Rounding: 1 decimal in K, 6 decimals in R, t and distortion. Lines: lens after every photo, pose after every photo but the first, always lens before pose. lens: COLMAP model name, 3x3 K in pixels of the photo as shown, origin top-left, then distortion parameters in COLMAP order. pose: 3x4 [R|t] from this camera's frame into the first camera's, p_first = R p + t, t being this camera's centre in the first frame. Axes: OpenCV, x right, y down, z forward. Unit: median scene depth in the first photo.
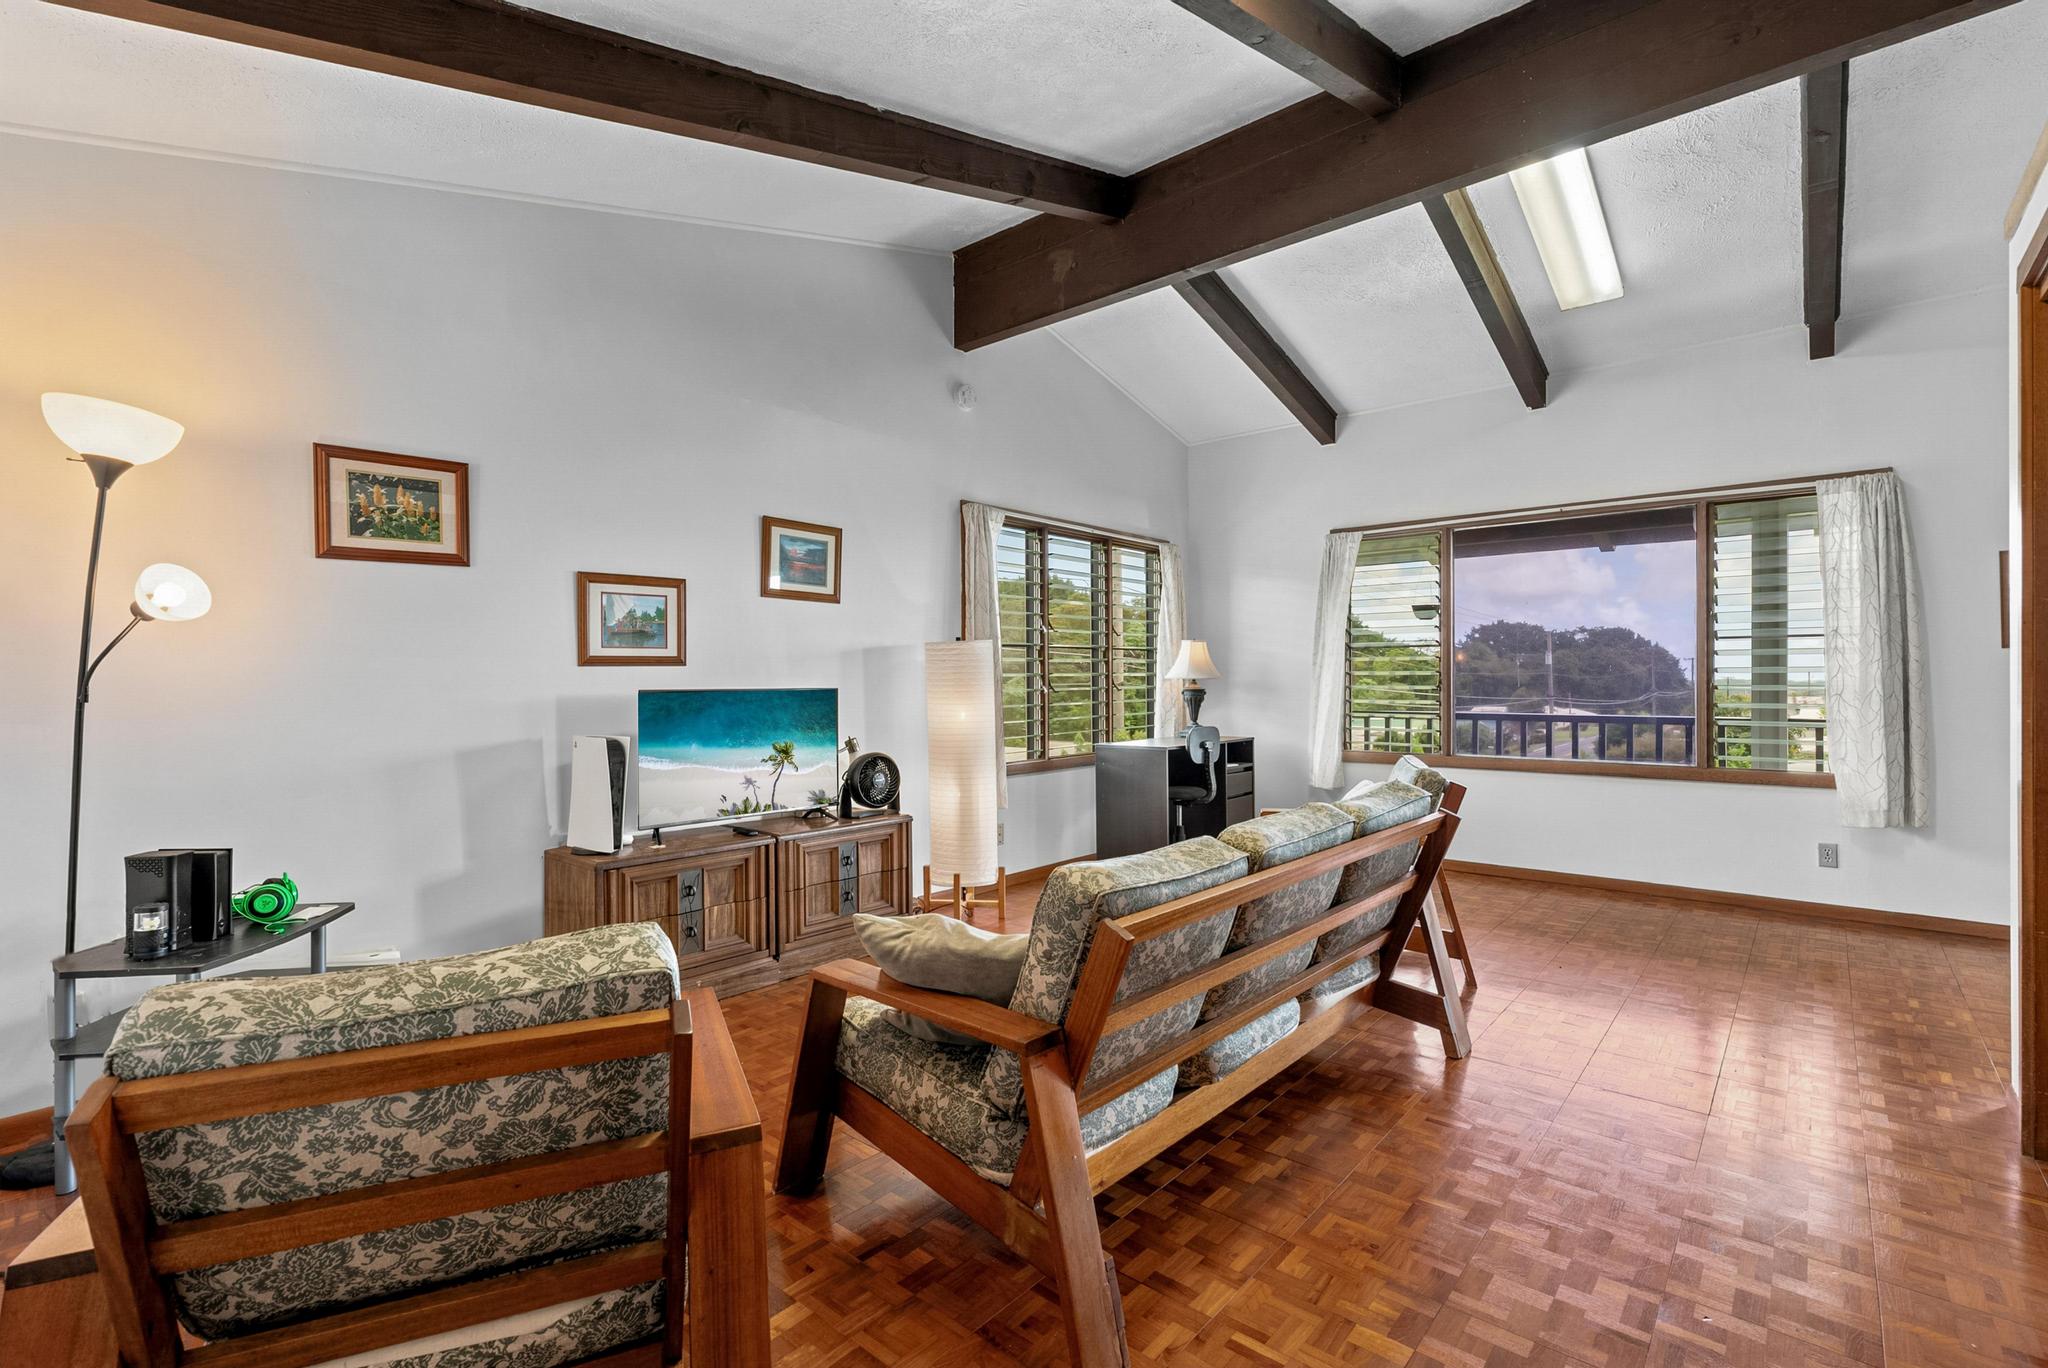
lens RADIAL K [[933.0, 0, 1027.0], [0, 933.0, 669.0], [0, 0, 1]] dist [-0.001400, -0.000091]
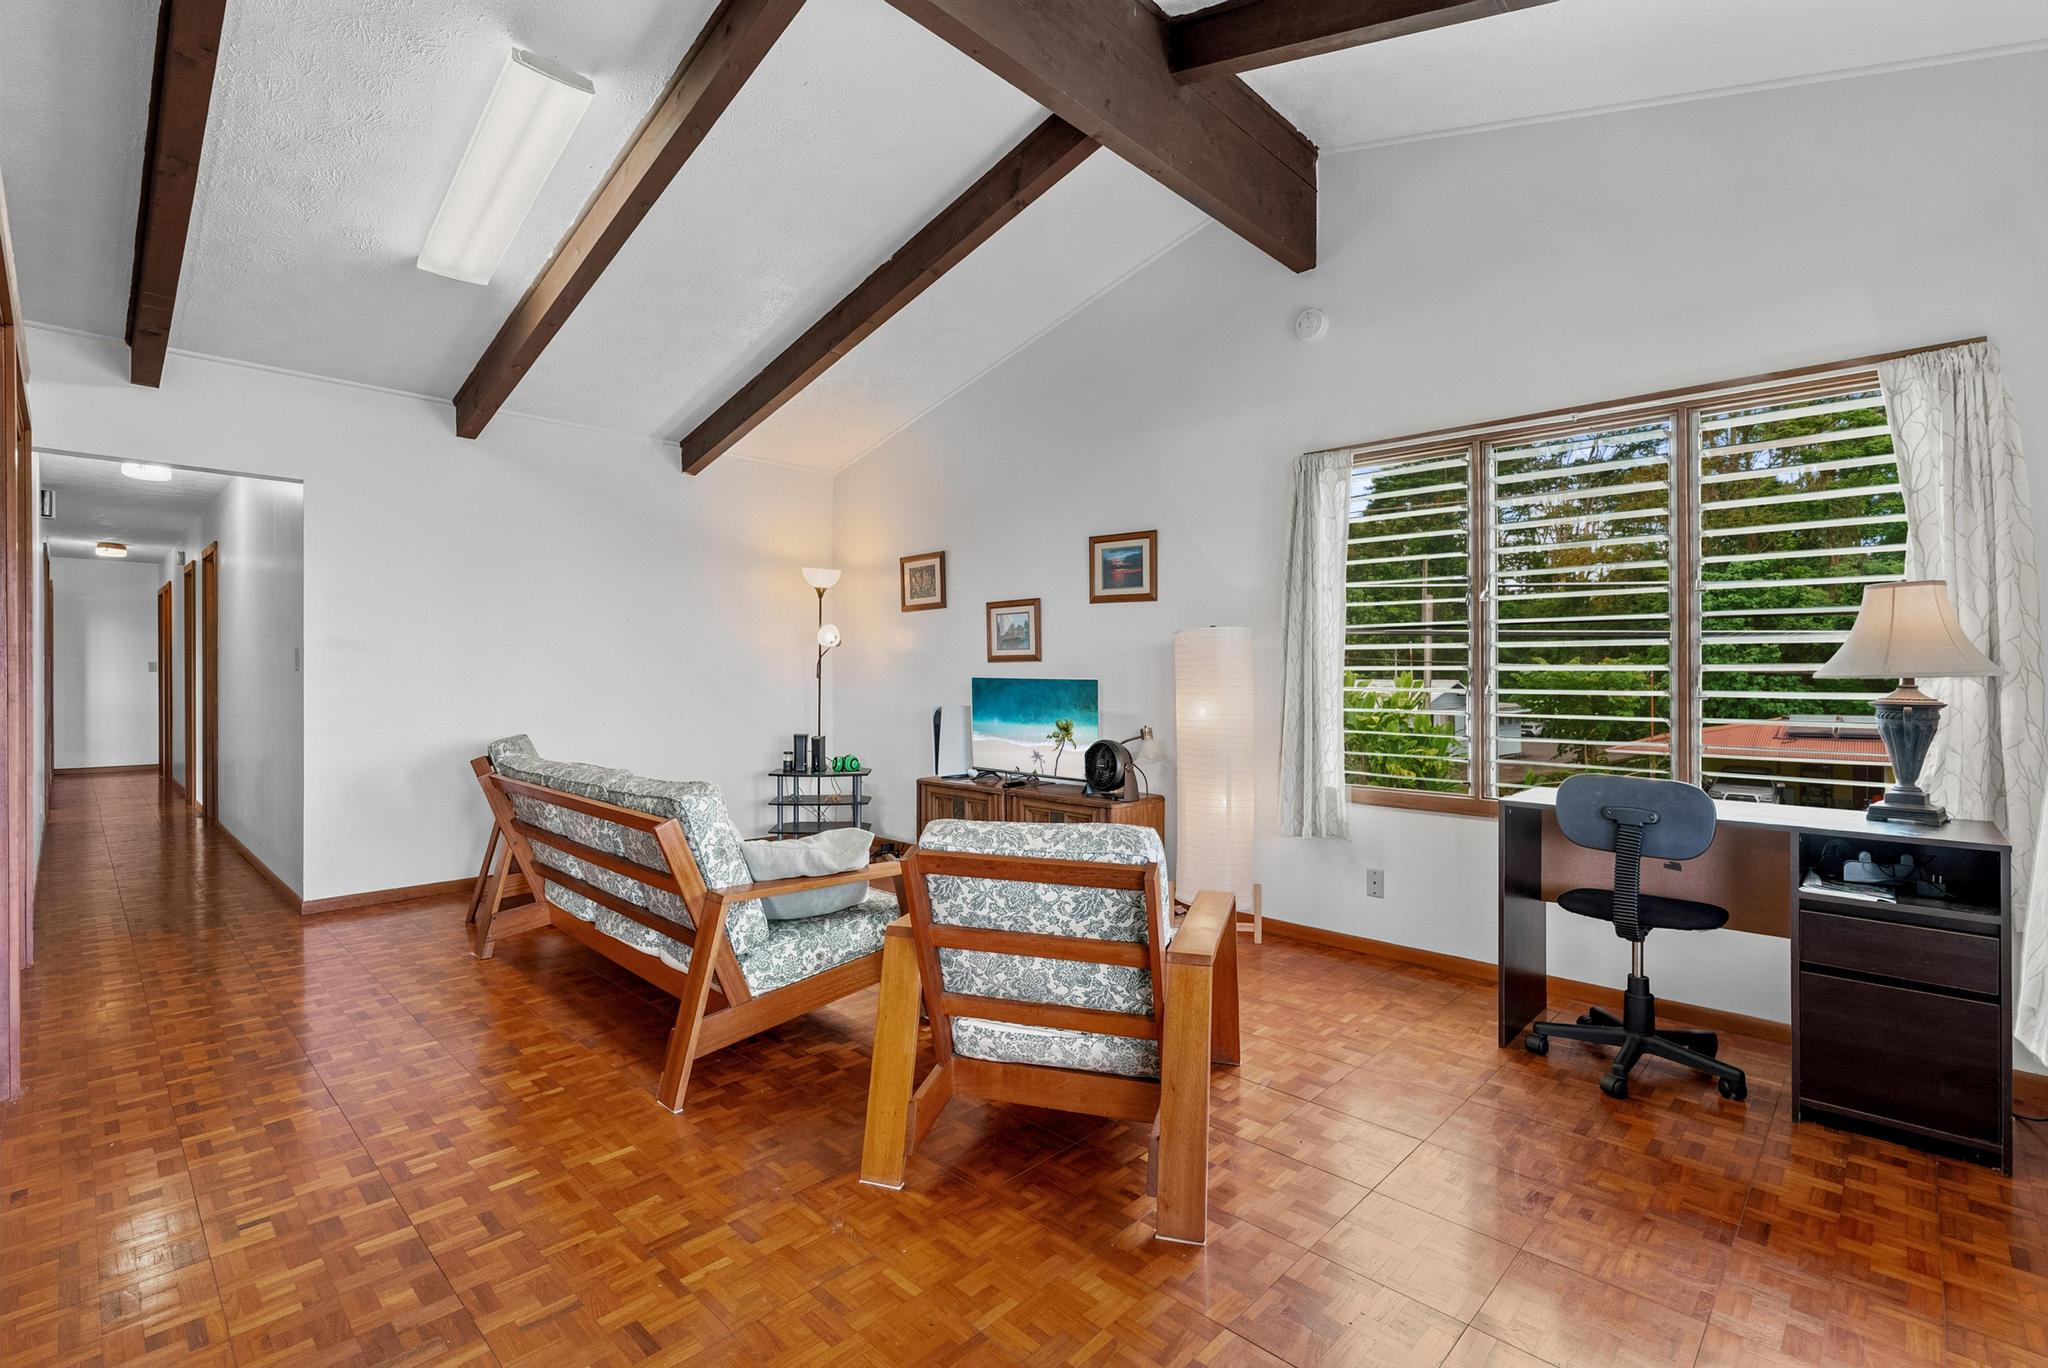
lens RADIAL K [[933.0, 0, 1026.8], [0, 933.0, 681.3], [0, 0, 1]] dist [-0.001400, -0.000091]
pose [[-0.048576, 0.004903, -0.998807, 0.986152], [-0.000120, 0.999988, 0.004915, 0.019237], [0.998820, 0.000359, -0.048574, 1.023789]]
